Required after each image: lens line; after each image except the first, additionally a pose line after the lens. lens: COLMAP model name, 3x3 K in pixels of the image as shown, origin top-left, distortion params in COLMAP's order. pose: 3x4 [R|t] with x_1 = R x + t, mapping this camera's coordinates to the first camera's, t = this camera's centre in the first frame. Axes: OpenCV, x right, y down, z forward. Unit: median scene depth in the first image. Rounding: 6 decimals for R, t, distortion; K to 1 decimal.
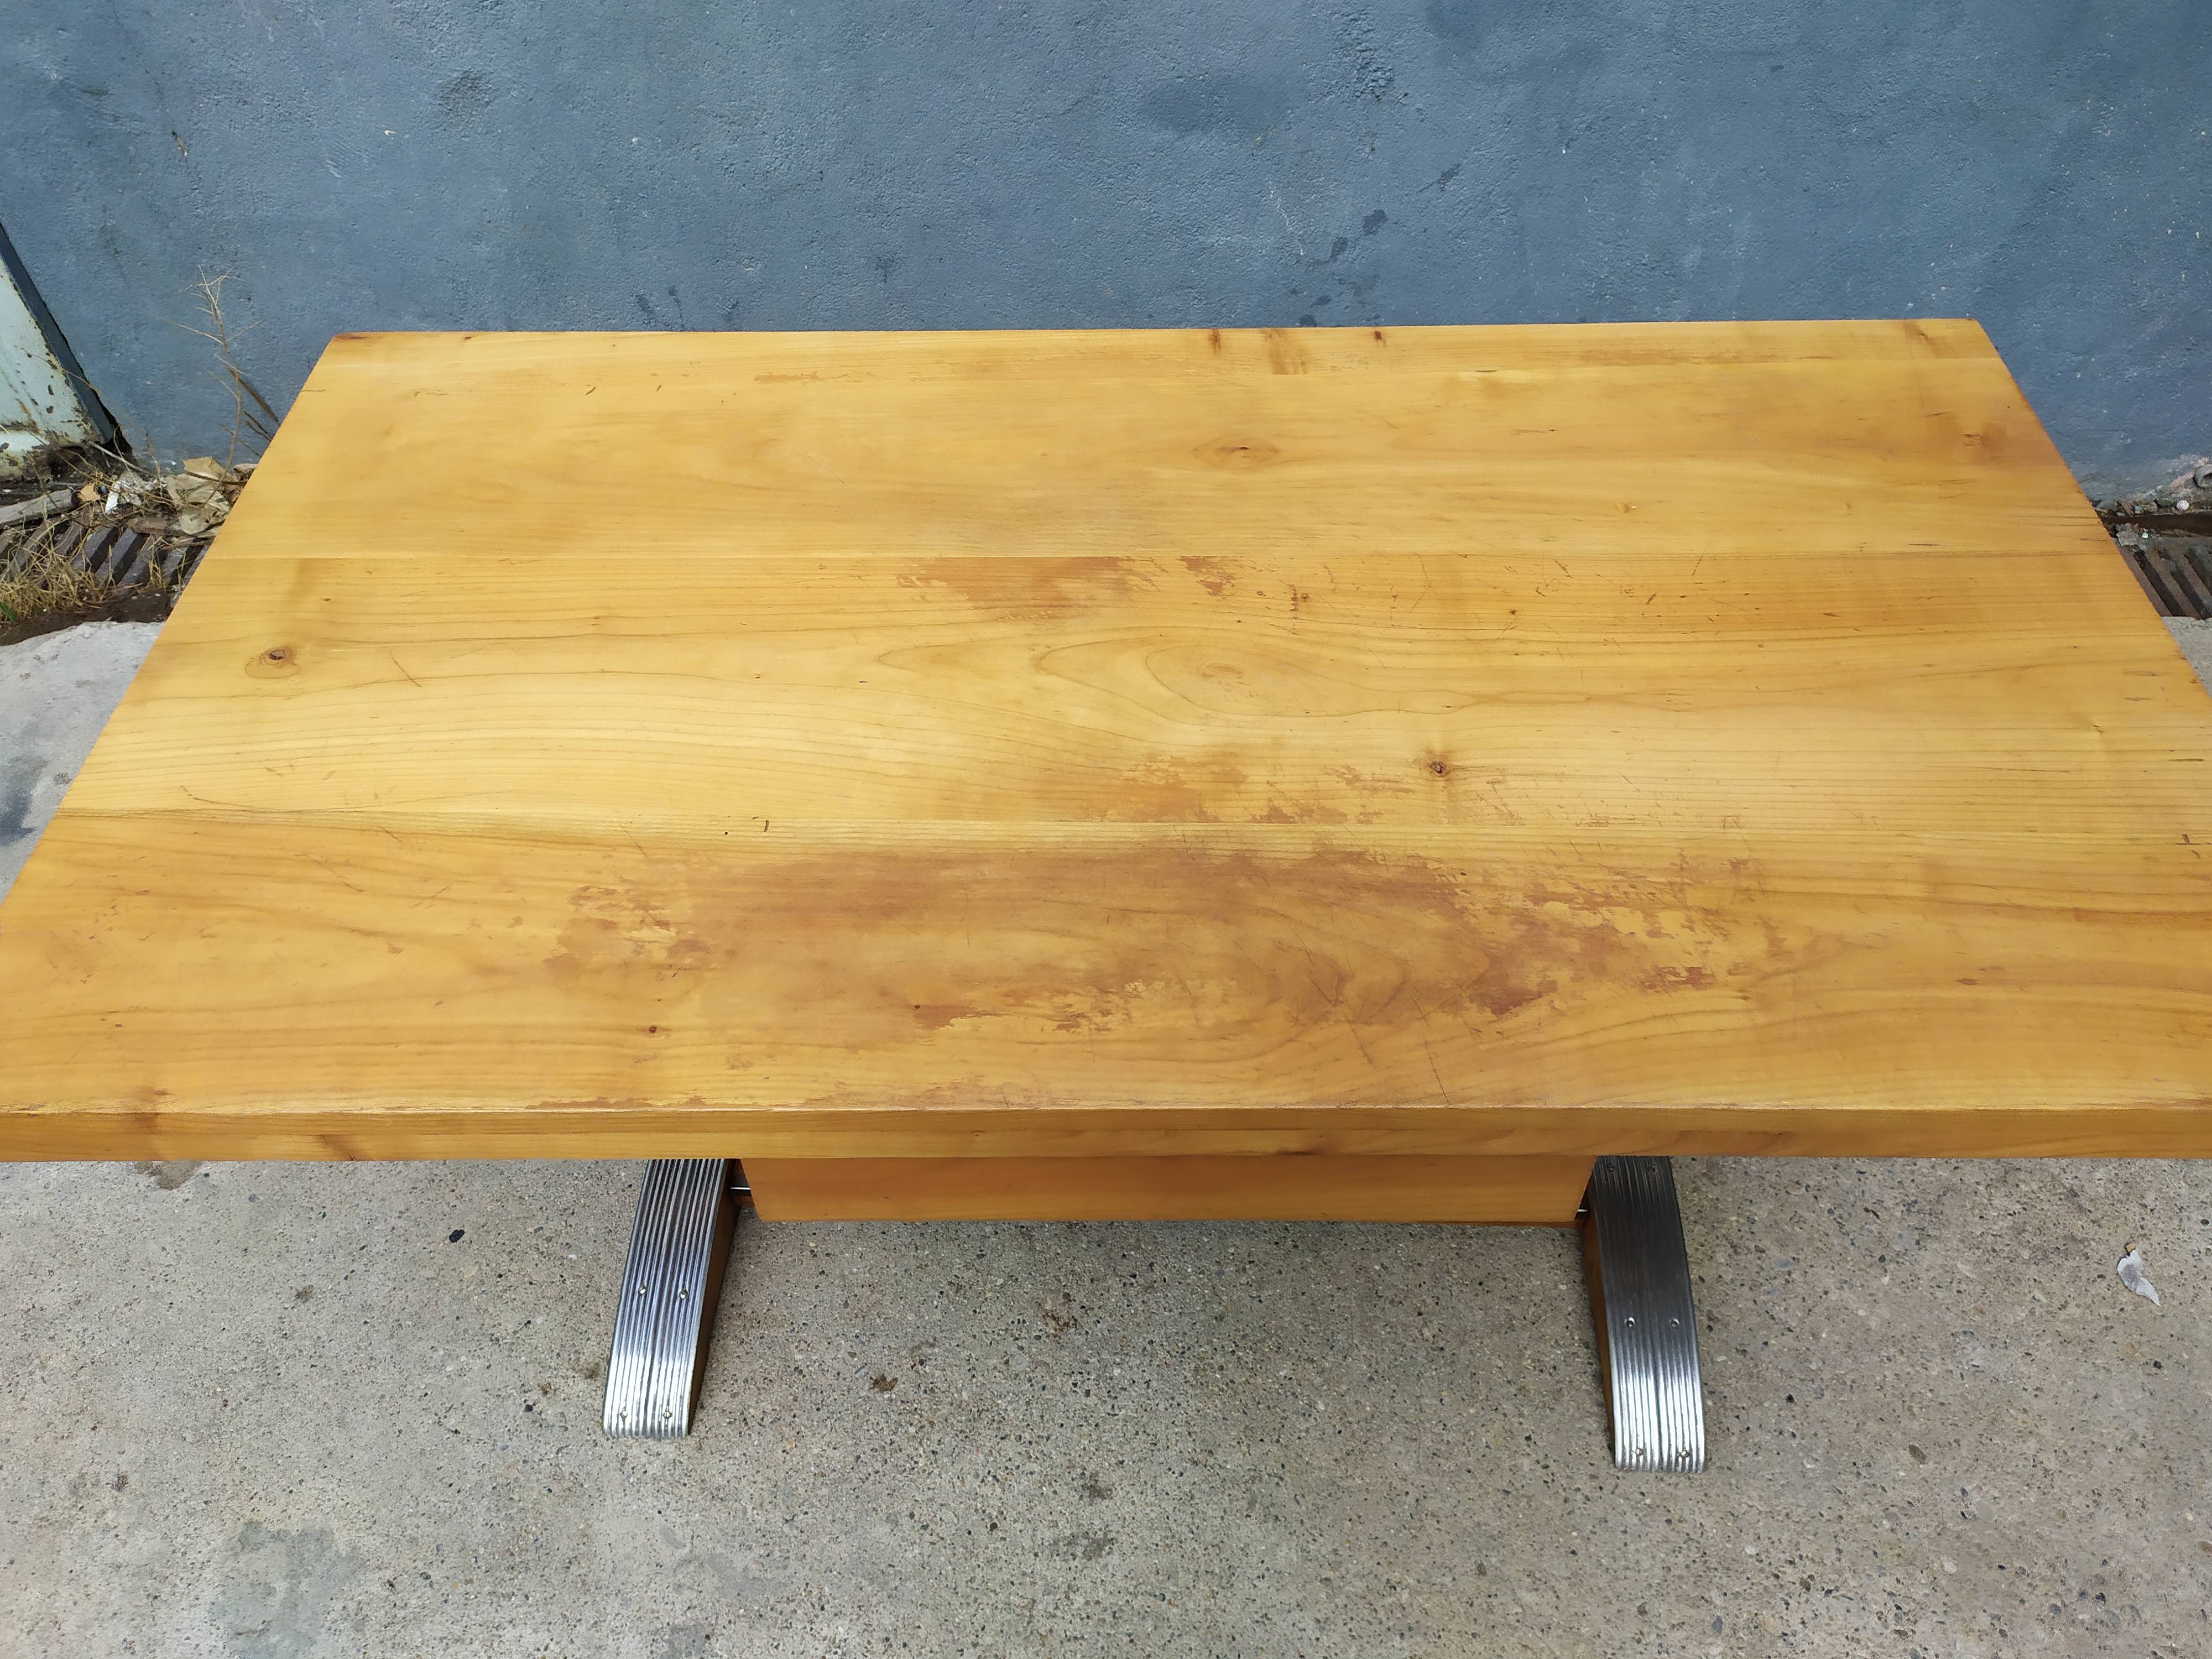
lens RADIAL K [[1698.6, 0, 1124.5], [0, 1698.6, 819.2], [0, 0, 1]] dist [0.049226, -0.060427]
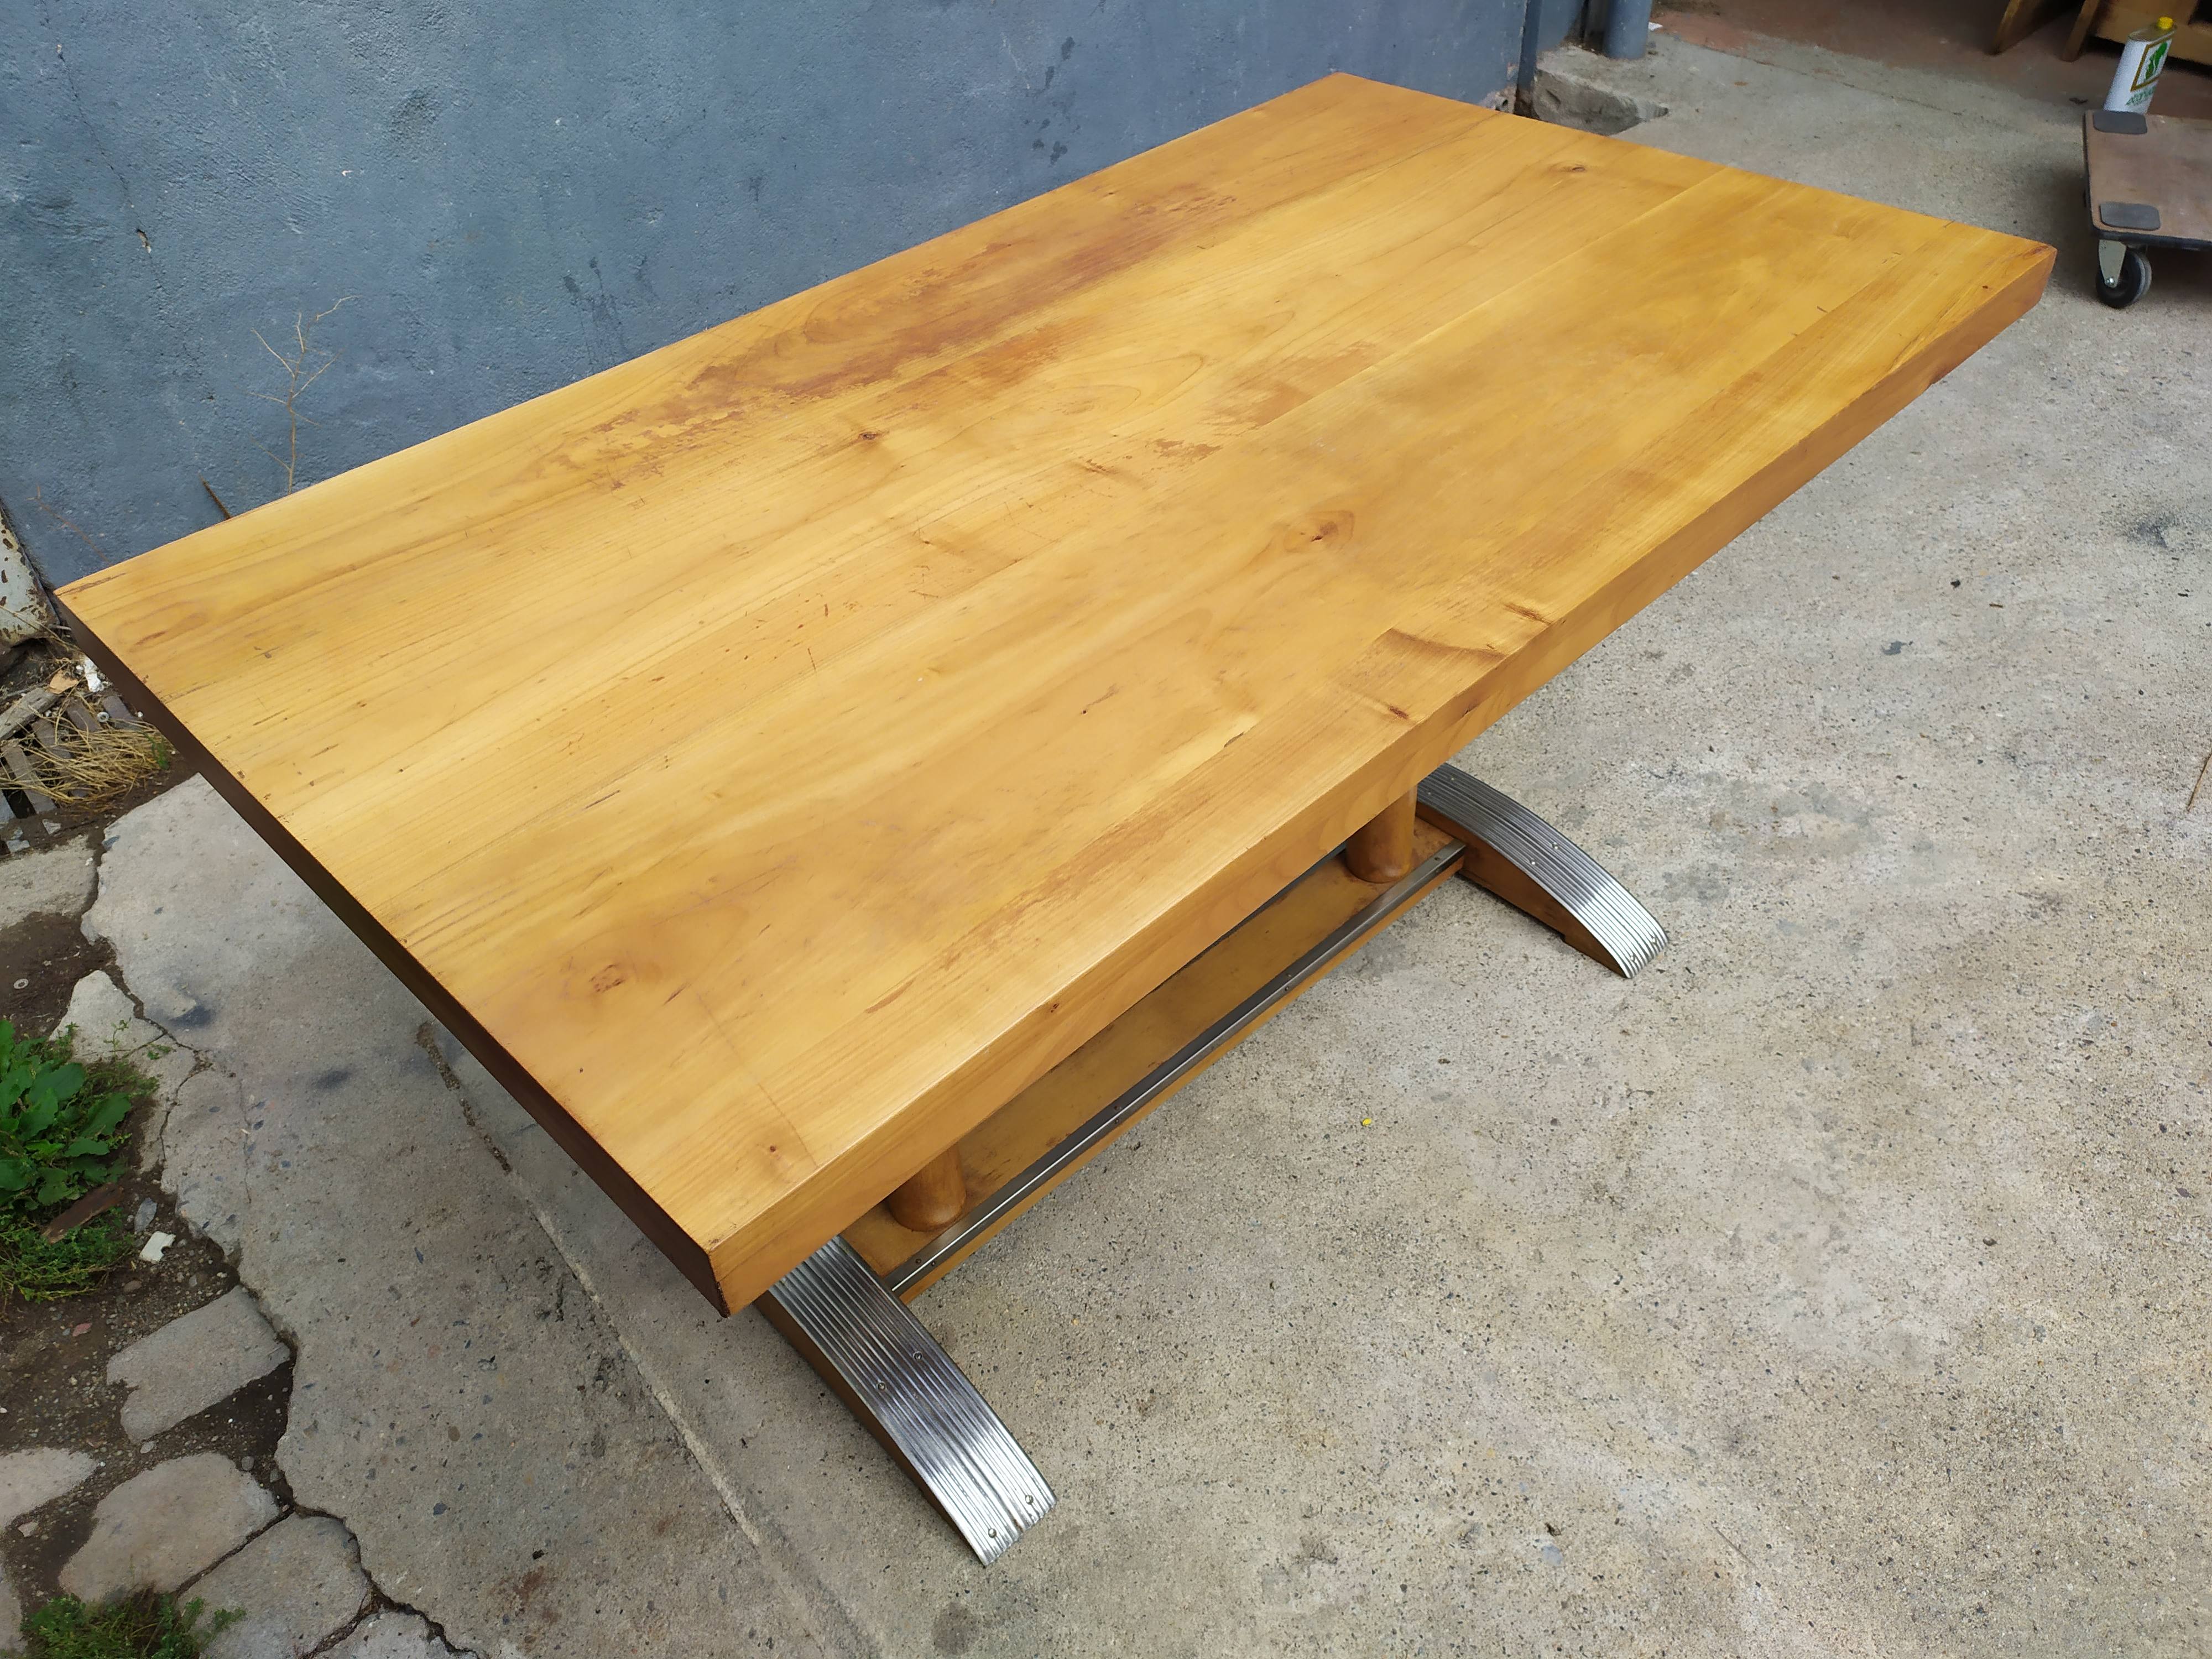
lens RADIAL K [[1669.1, 0, 1104.7], [0, 1669.1, 846.0], [0, 0, 1]] dist [0.050726, -0.057654]
pose [[0.742044, -0.457379, 0.490076, -1.320767], [0.500570, 0.864324, 0.048726, 0.244120], [-0.445871, 0.209161, 0.870317, -0.054741]]
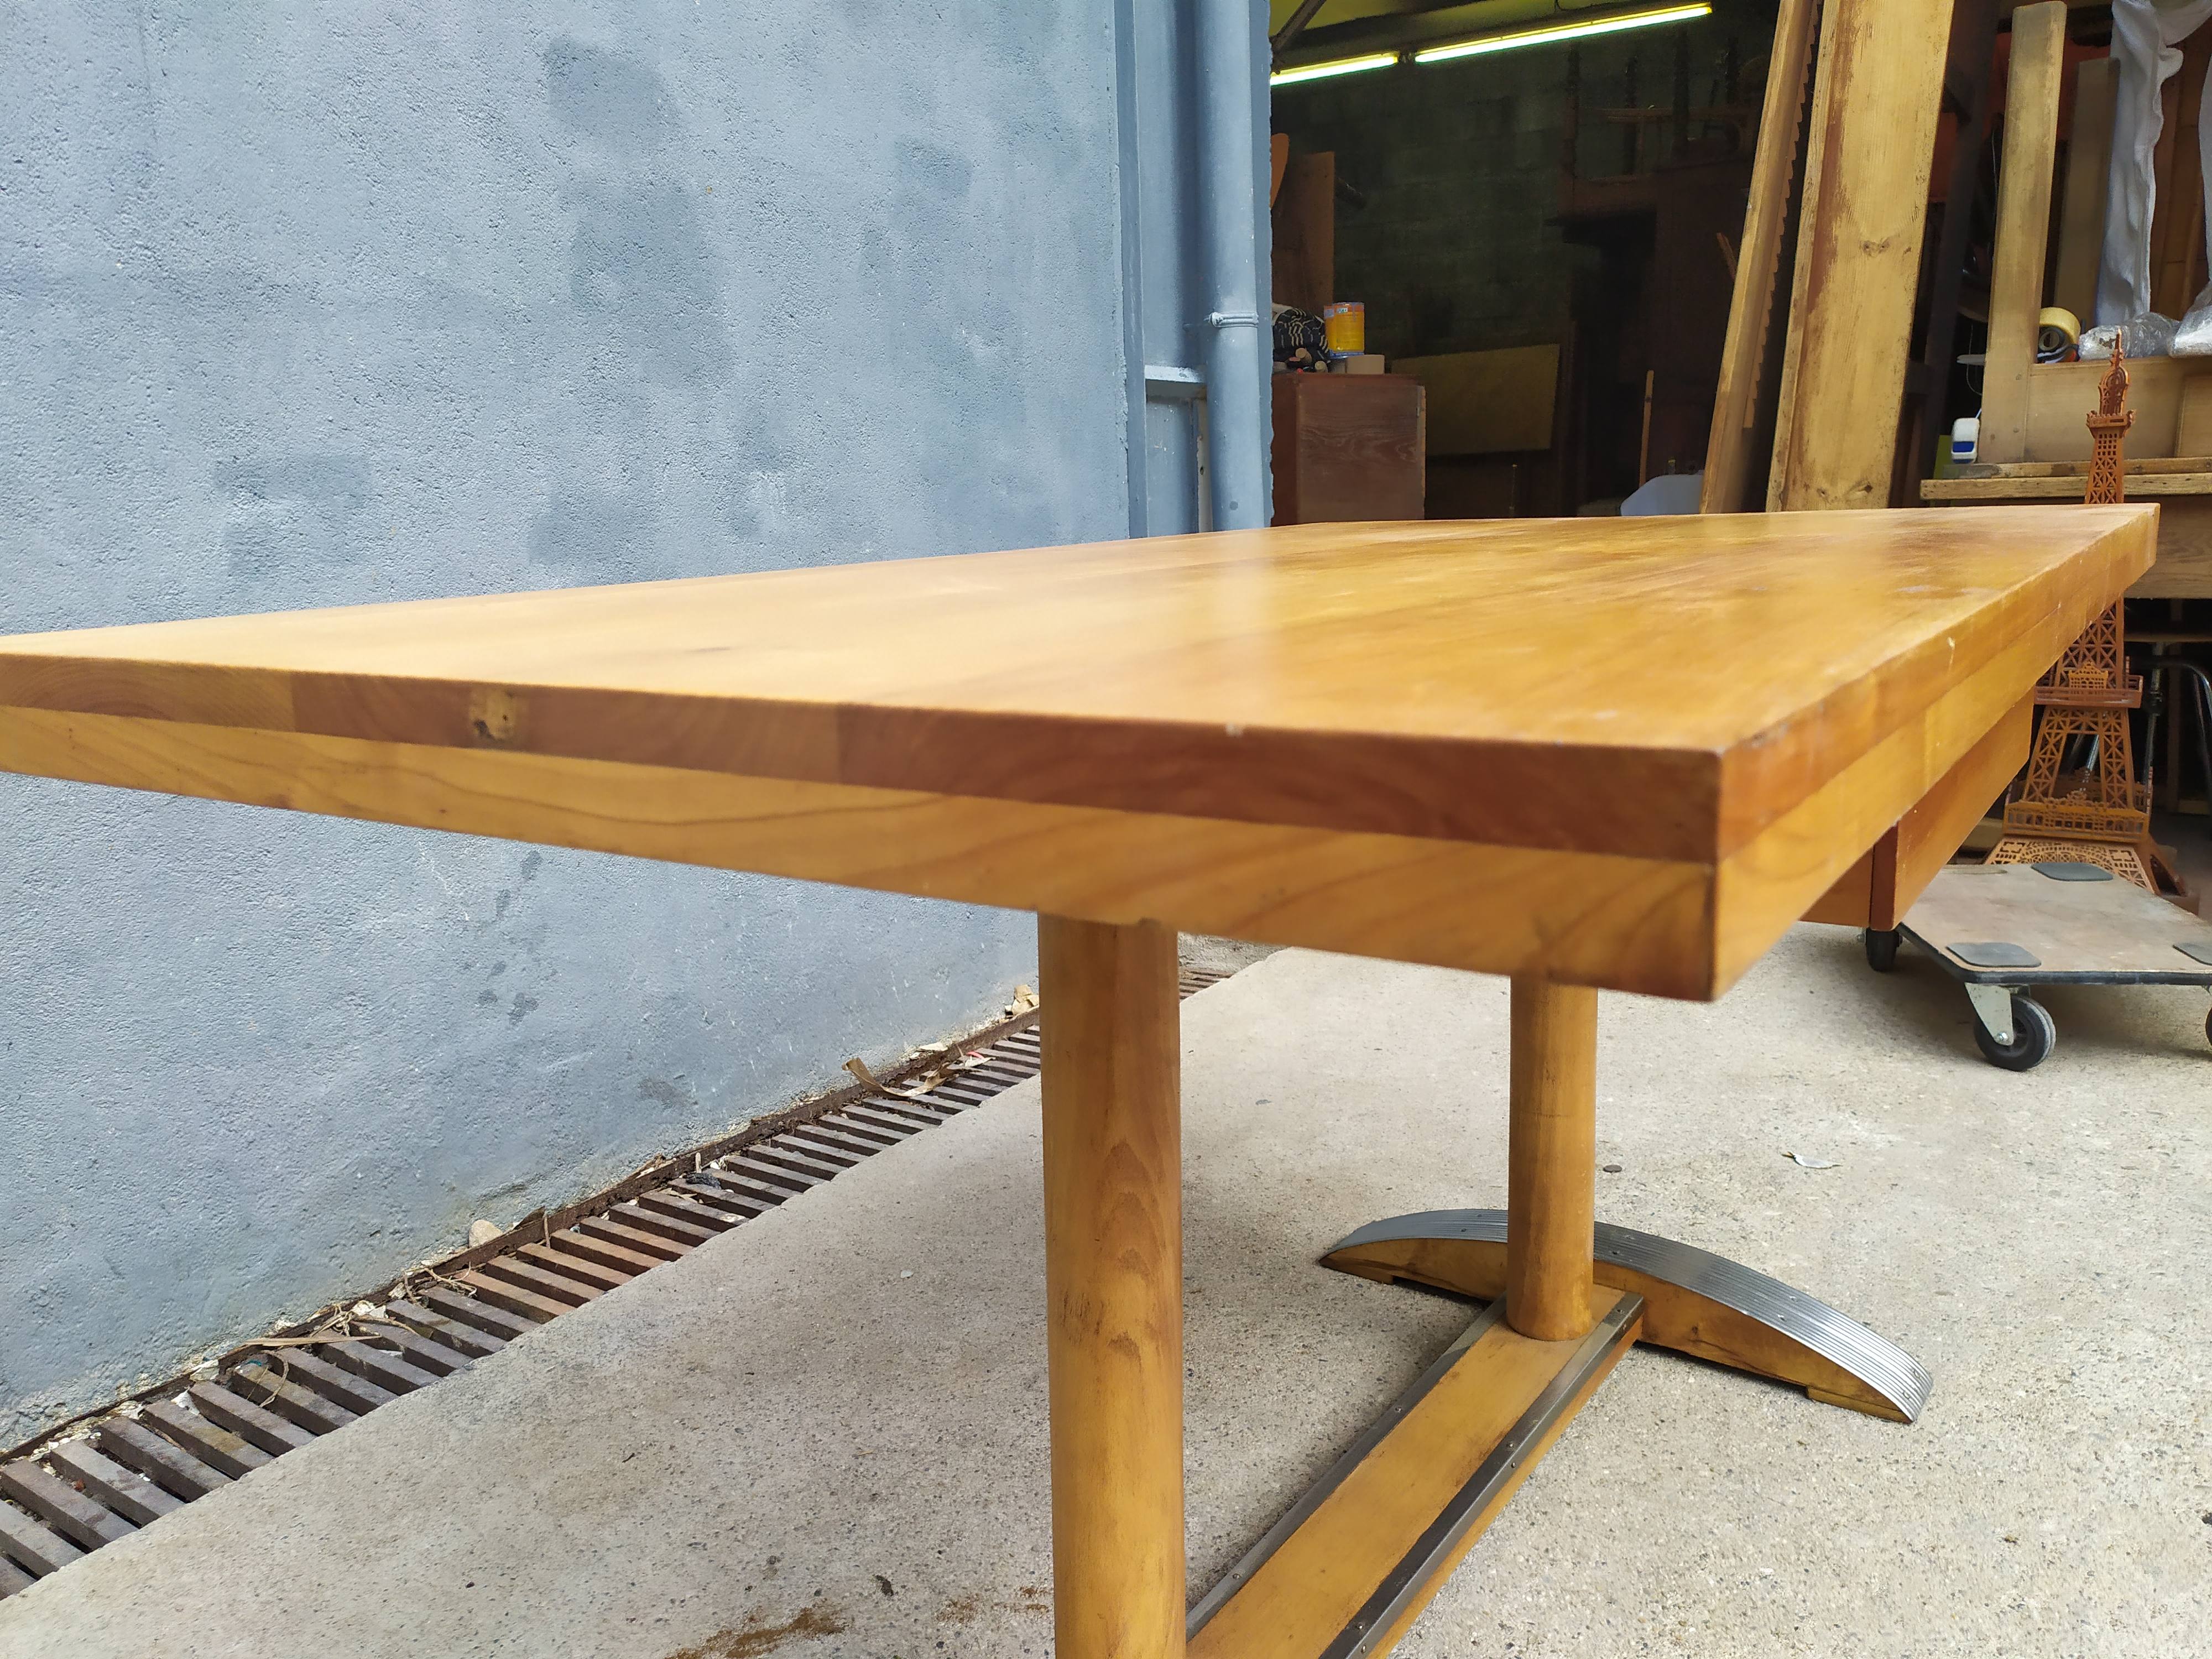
lens RADIAL K [[1698.6, 0, 1111.9], [0, 1698.6, 845.9], [0, 0, 1]] dist [0.049226, -0.060427]
pose [[0.545108, -0.178279, 0.819191, -0.737313], [0.629272, 0.732658, -0.259284, 0.126867], [-0.553962, 0.656832, 0.511564, 0.614474]]
